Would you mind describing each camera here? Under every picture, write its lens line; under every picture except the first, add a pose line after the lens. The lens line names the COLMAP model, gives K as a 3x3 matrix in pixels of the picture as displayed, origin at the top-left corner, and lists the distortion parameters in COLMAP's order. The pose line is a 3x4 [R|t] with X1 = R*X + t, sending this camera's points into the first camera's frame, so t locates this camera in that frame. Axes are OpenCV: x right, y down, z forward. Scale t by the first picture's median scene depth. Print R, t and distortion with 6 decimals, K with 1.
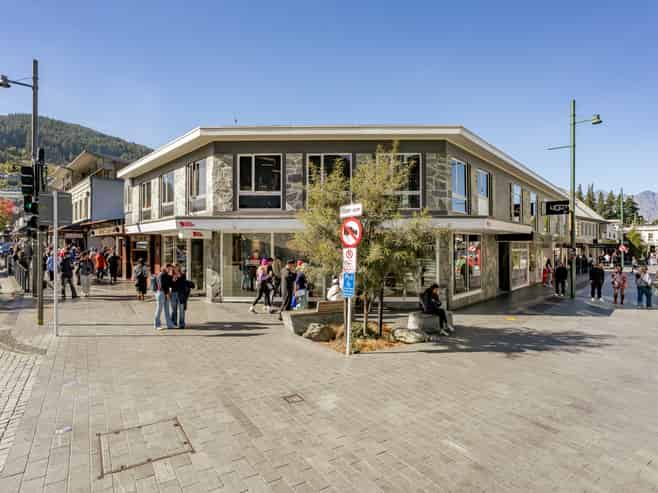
lens RADIAL K [[327.0, 0, 331.6], [0, 327.0, 244.2], [0, 0, 1]] dist [-0.017551, -0.000209]
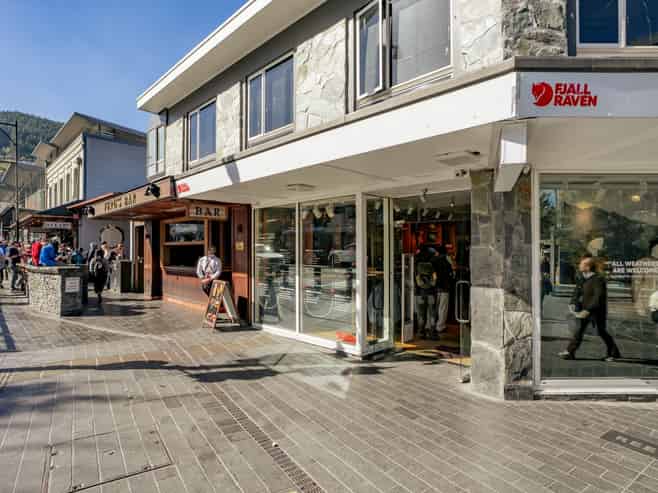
lens RADIAL K [[327.0, 0, 326.5], [0, 327.0, 249.6], [0, 0, 1]] dist [-0.017551, -0.000209]
pose [[0.999903, 0.000618, 0.013946, -0.348461], [-0.000676, 0.999991, 0.004189, 0.023566], [-0.013943, -0.004198, 0.999894, 0.450488]]
